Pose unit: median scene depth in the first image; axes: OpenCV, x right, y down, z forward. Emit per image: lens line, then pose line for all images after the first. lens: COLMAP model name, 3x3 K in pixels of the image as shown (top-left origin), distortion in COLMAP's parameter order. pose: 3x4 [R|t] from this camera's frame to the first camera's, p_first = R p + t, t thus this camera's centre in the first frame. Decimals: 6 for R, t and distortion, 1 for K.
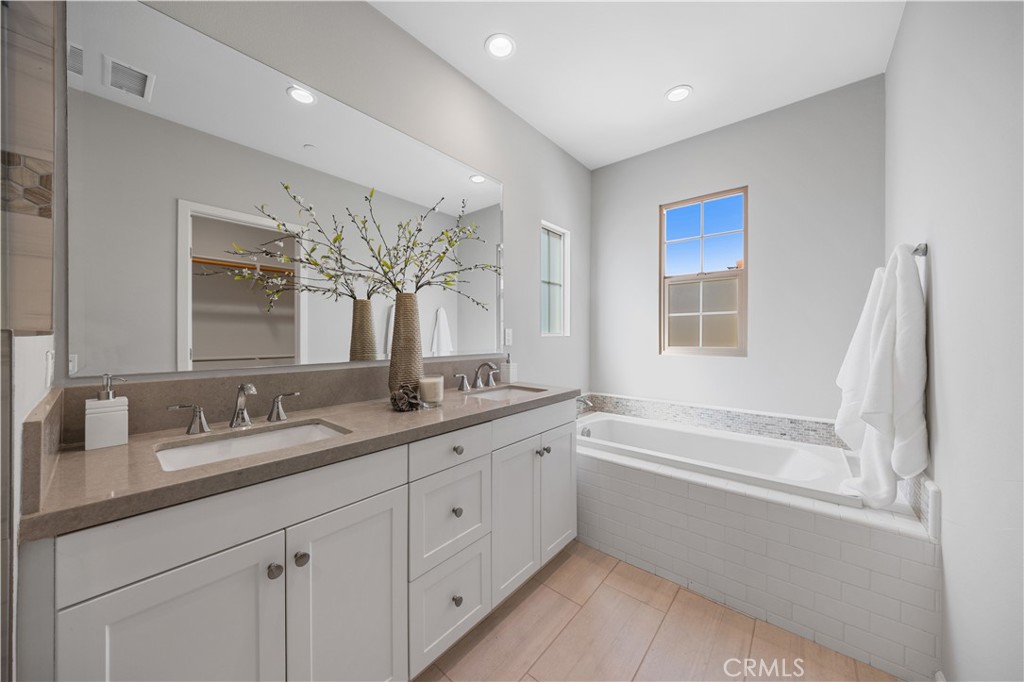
lens RADIAL K [[338.9, 0, 509.8], [0, 338.9, 336.8], [0, 0, 1]] dist [-0.000798, -0.000168]
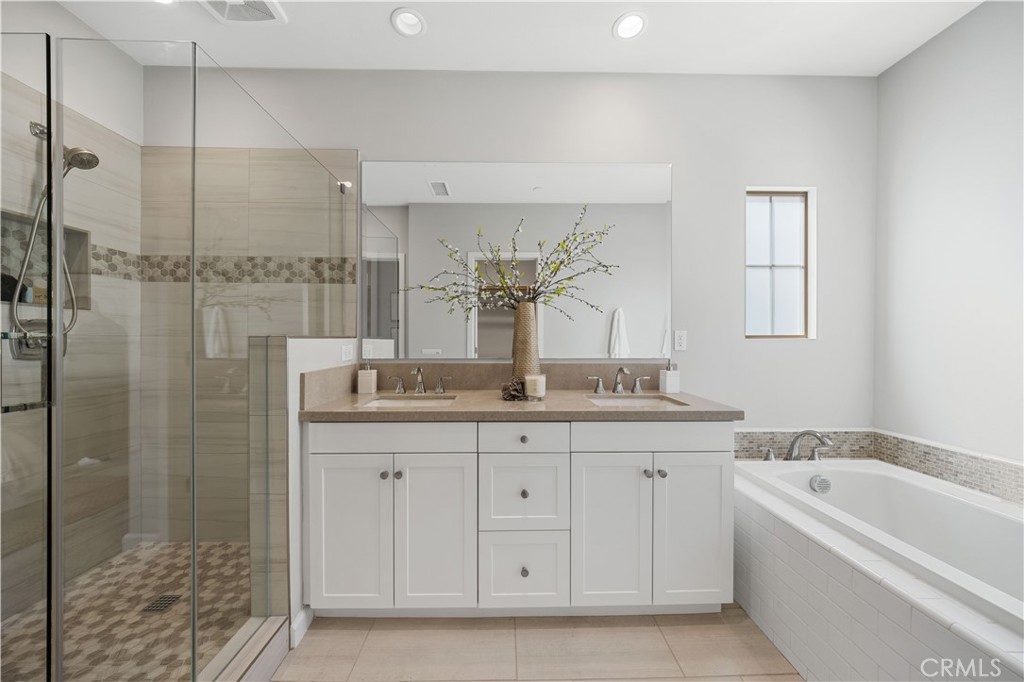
lens RADIAL K [[334.2, 0, 507.8], [0, 334.2, 344.2], [0, 0, 1]] dist [-0.000886, -0.000117]
pose [[0.672375, 0.009808, -0.740146, 0.473708], [-0.001820, 0.999931, 0.011597, 0.002212], [0.740208, -0.006450, 0.672347, 0.157213]]
